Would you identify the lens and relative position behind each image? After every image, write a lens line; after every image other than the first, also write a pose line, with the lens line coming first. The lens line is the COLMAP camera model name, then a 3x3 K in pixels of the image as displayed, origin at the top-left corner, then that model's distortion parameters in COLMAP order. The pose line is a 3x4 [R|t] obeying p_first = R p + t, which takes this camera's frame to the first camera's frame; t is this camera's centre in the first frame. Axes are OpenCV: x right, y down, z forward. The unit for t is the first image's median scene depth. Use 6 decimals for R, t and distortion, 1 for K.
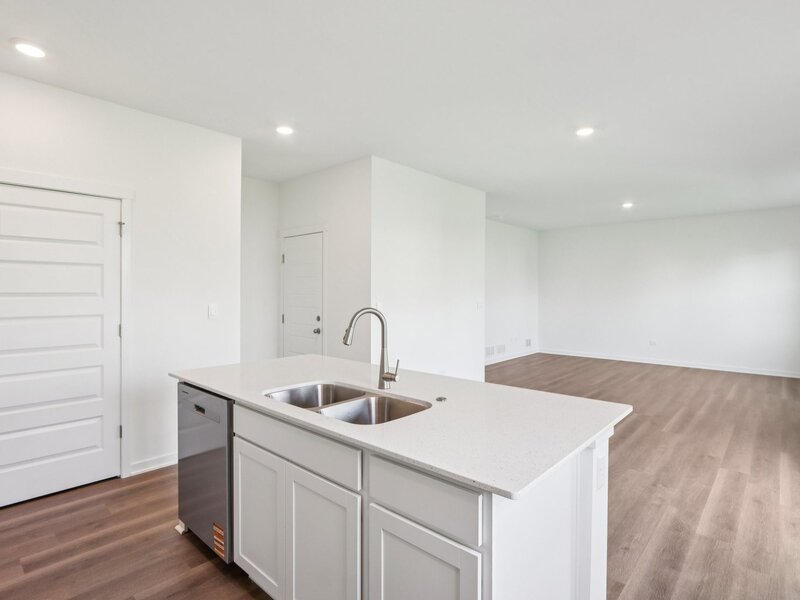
lens RADIAL K [[420.0, 0, 404.5], [0, 420.0, 295.0], [0, 0, 1]] dist [-0.016232, 0.002480]
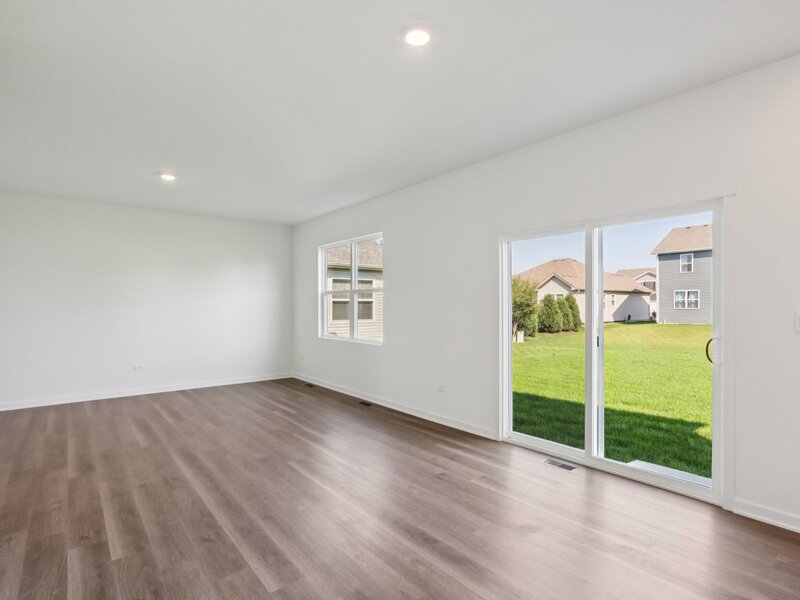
lens RADIAL K [[420.0, 0, 401.1], [0, 420.0, 303.8], [0, 0, 1]] dist [-0.016232, 0.002480]
pose [[0.158779, 0.006862, 0.987290, -0.270106], [0.004087, 0.999963, -0.007608, 0.019153], [-0.987306, 0.005243, 0.158745, 1.227775]]
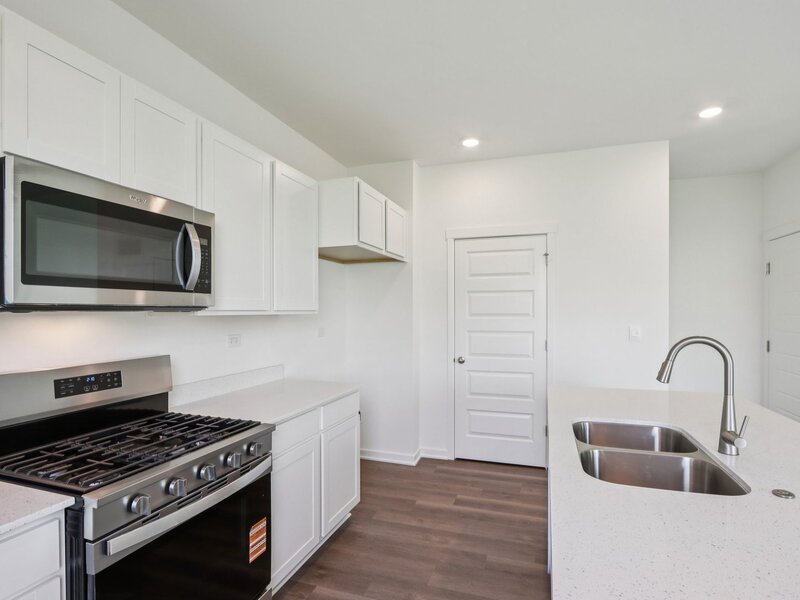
lens RADIAL K [[420.0, 0, 407.0], [0, 420.0, 314.9], [0, 0, 1]] dist [-0.016232, 0.002480]
pose [[0.407454, 0.004430, -0.913215, 0.279719], [-0.001350, 0.999990, 0.004249, -0.006600], [0.913225, -0.000499, 0.407456, 0.180413]]
